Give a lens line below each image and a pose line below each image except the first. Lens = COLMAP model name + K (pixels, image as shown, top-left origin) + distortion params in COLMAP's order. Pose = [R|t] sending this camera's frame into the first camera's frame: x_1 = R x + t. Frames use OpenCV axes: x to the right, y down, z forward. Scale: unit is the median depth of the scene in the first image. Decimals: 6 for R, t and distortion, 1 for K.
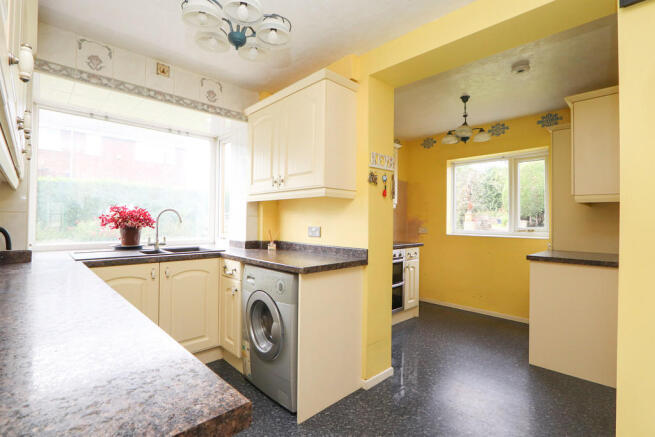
lens RADIAL K [[307.5, 0, 324.6], [0, 307.5, 216.2], [0, 0, 1]] dist [-0.017671, 0.000499]
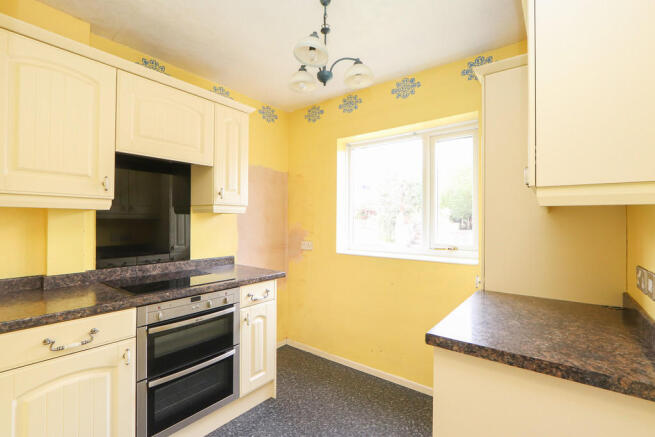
lens RADIAL K [[307.5, 0, 327.4], [0, 307.5, 220.8], [0, 0, 1]] dist [-0.017671, 0.000499]
pose [[0.985348, -0.004107, 0.170507, 0.270309], [0.001841, 0.999908, 0.013449, -0.017503], [-0.170546, -0.012938, 0.985265, 0.361644]]
